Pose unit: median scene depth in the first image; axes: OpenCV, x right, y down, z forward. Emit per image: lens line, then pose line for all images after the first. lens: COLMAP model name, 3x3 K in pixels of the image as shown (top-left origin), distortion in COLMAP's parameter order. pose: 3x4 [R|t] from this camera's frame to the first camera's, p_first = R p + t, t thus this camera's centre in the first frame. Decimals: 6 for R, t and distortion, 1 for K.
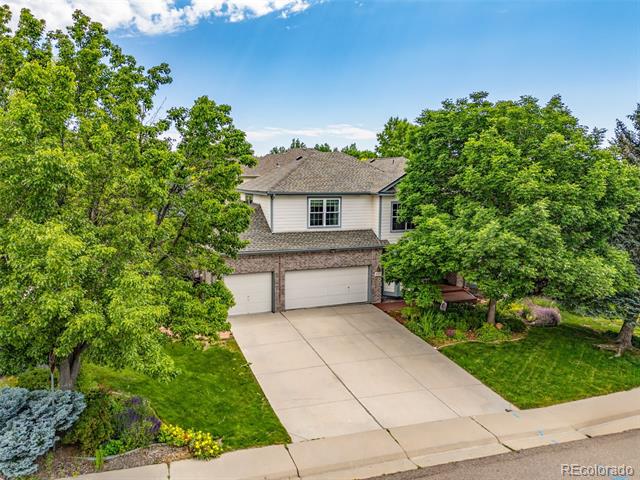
lens RADIAL K [[466.8, 0, 320.0], [0, 466.8, 240.0], [0, 0, 1]] dist [0.077781, -0.076660]
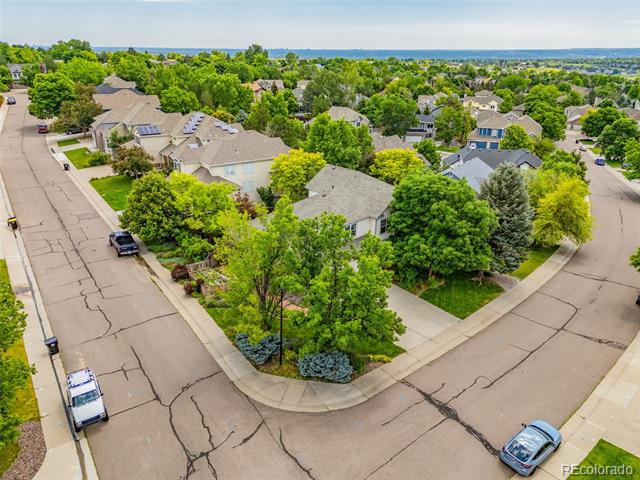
lens RADIAL K [[466.8, 0, 320.0], [0, 466.8, 240.0], [0, 0, 1]] dist [0.077781, -0.076660]
pose [[0.924504, -0.131269, 0.357857, -1.077558], [0.037397, 0.965537, 0.257565, -0.704991], [-0.379334, -0.224737, 0.897552, -0.866278]]
